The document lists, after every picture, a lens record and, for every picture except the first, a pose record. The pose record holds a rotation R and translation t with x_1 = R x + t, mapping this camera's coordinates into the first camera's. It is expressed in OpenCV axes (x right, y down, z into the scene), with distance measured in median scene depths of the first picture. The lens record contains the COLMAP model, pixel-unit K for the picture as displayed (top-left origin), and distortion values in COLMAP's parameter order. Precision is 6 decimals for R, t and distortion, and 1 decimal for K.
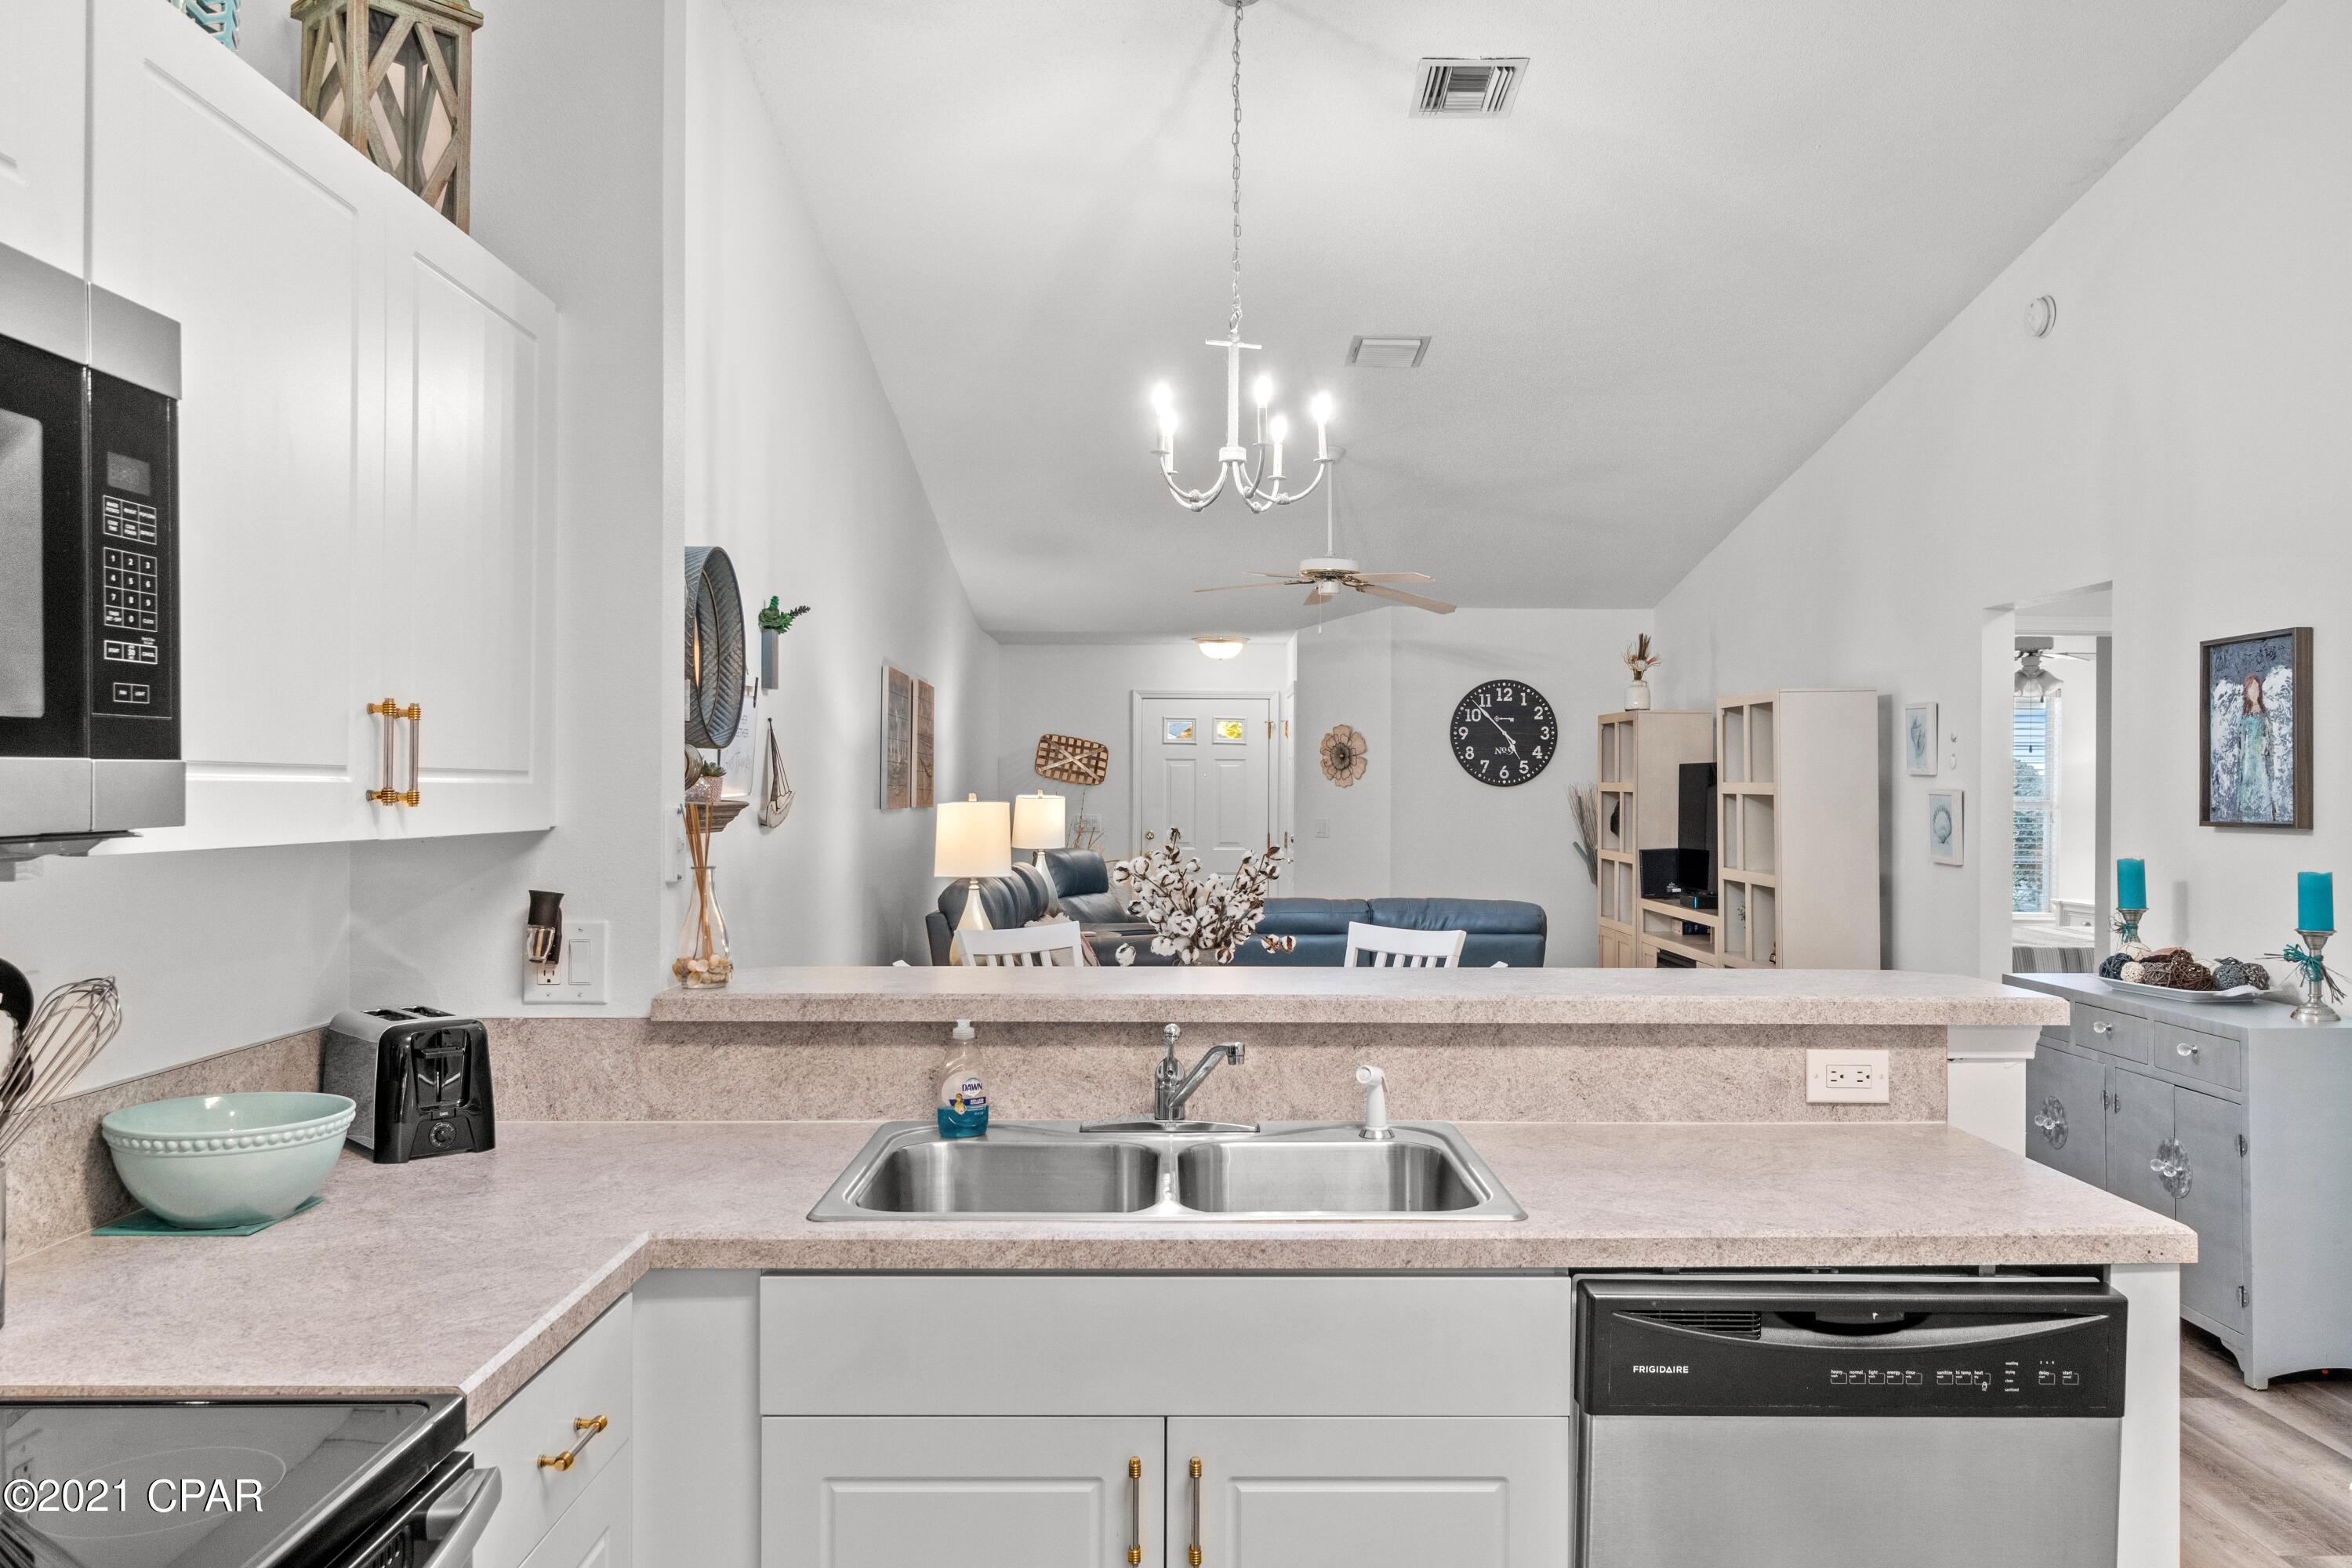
lens RADIAL K [[1735.6, 0, 1182.9], [0, 1735.6, 790.5], [0, 0, 1]] dist [-0.006513, 0.009334]
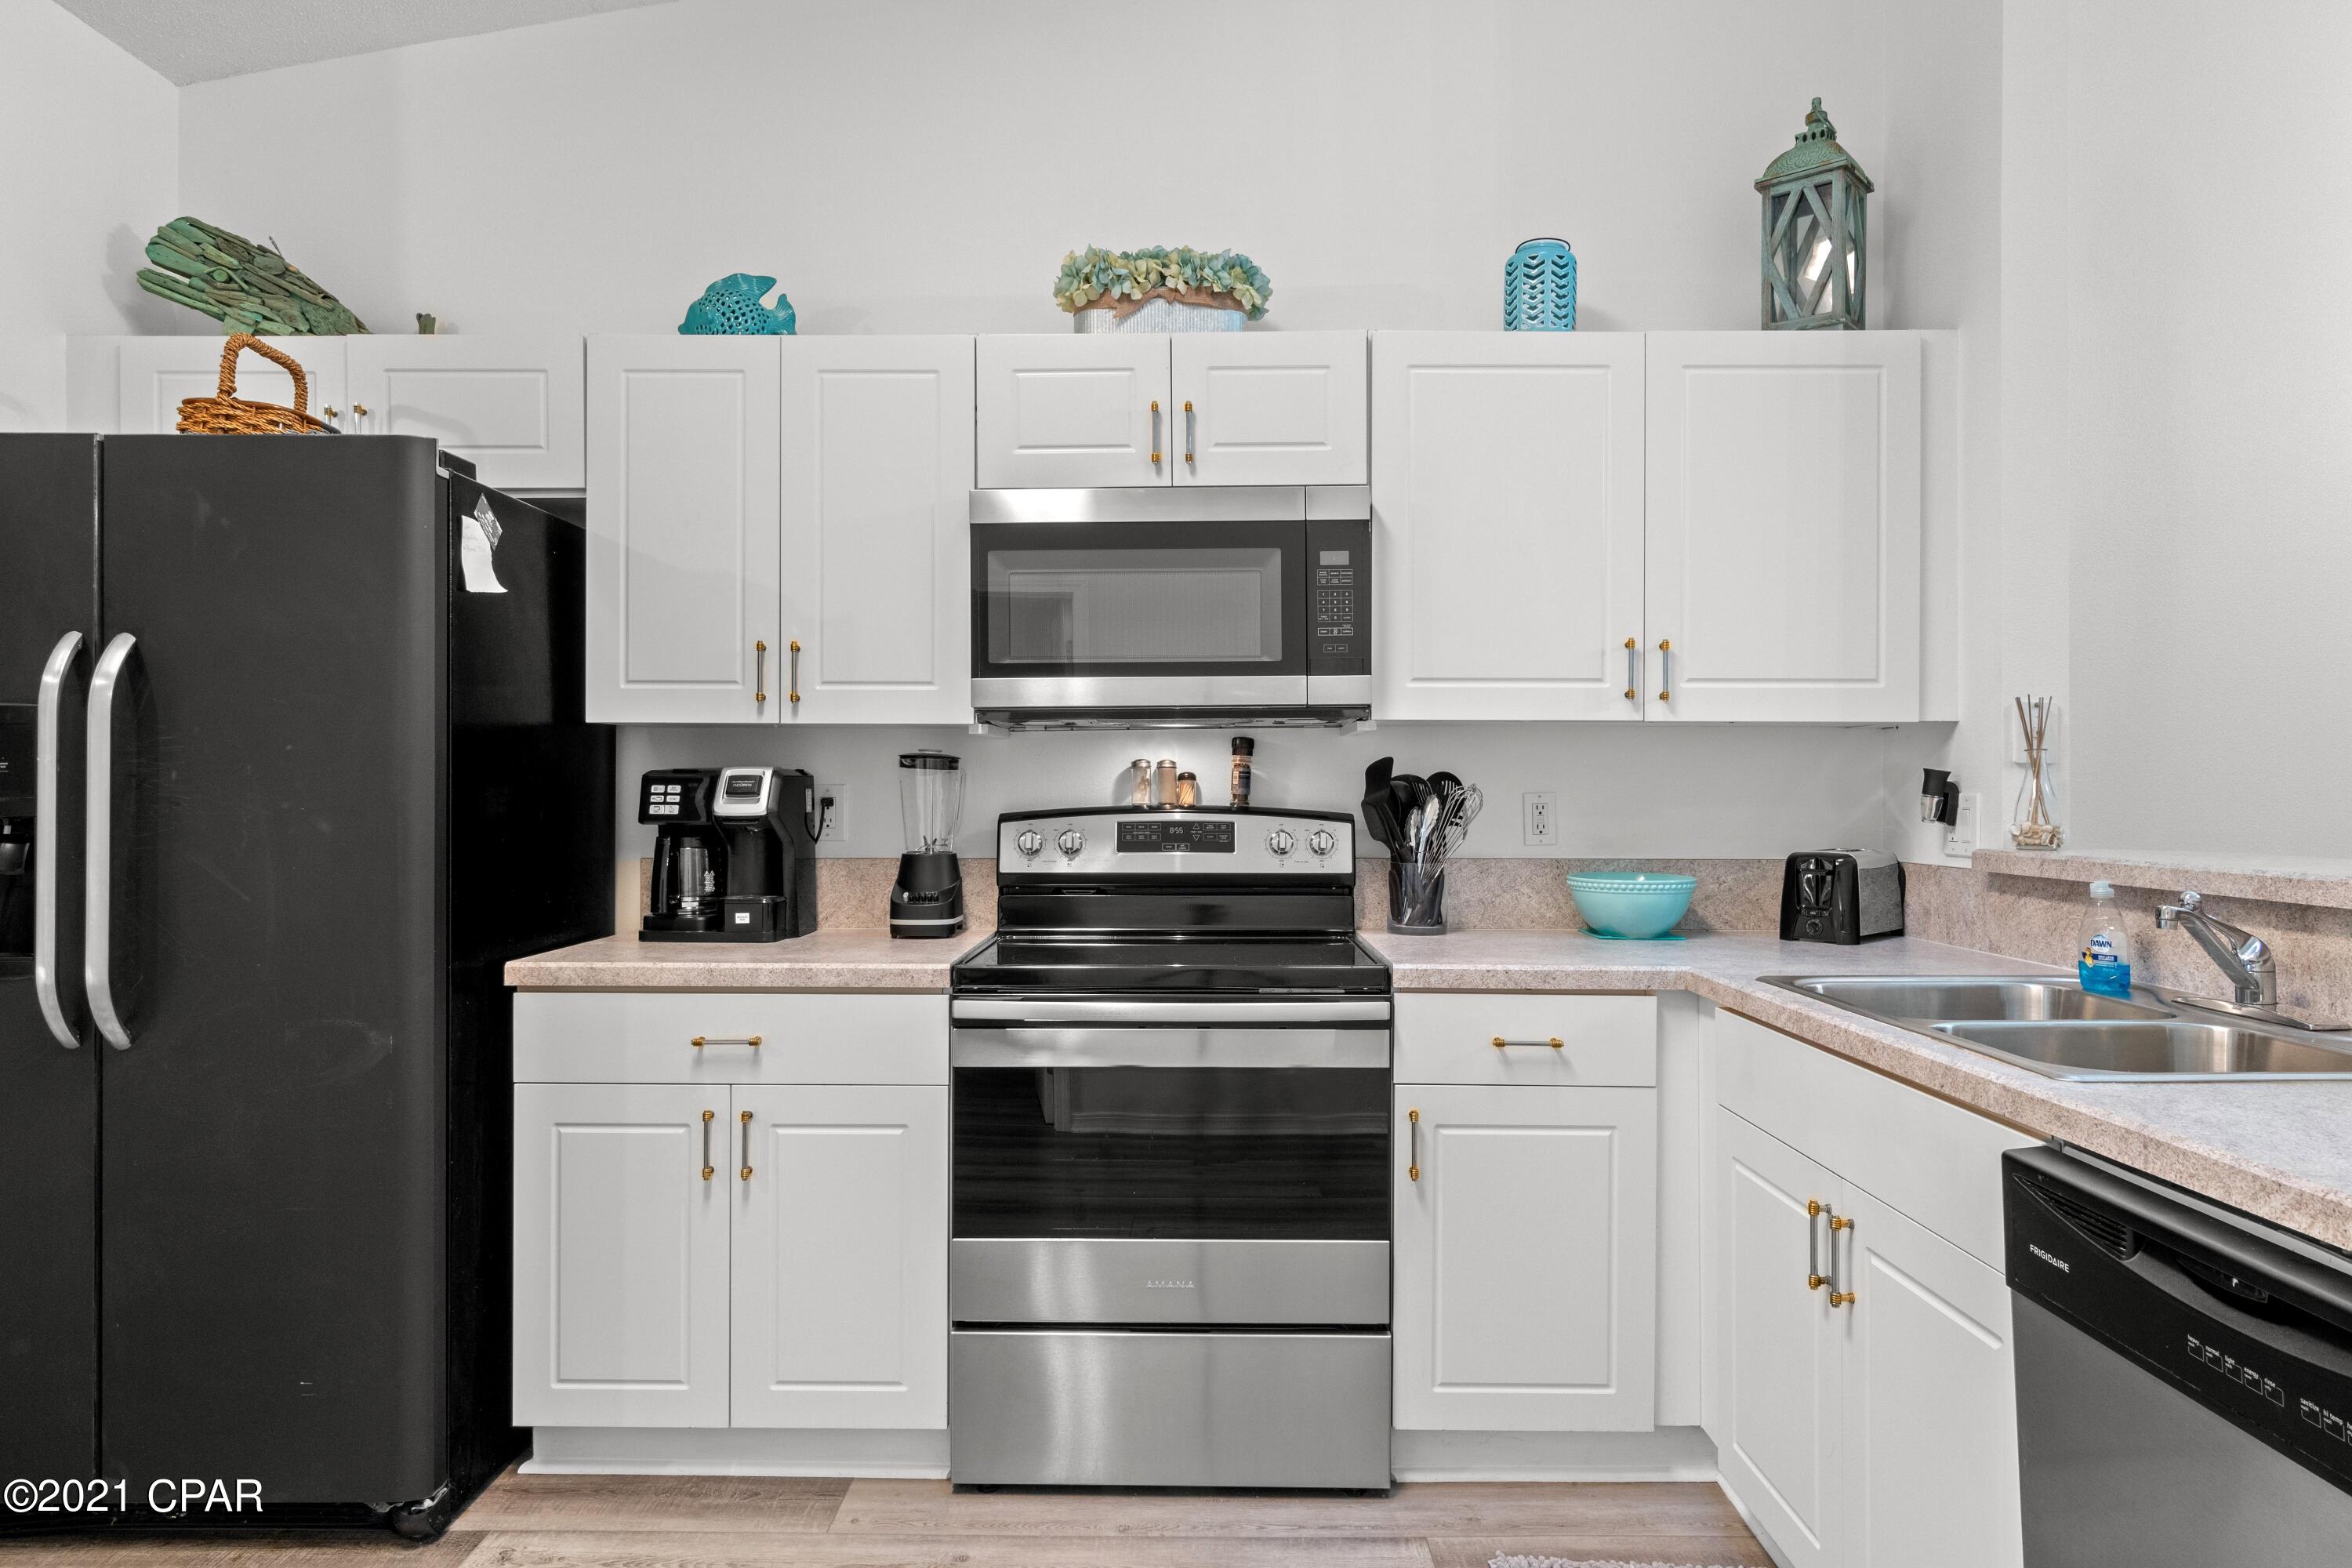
lens RADIAL K [[1447.7, 0, 1172.9], [0, 1447.7, 786.9], [0, 0, 1]] dist [-0.006400, 0.007388]
pose [[-0.017077, -0.004451, -0.999844, 0.371671], [-0.003010, 0.999986, -0.004400, 0.038527], [0.999850, 0.002935, -0.017091, 0.213423]]
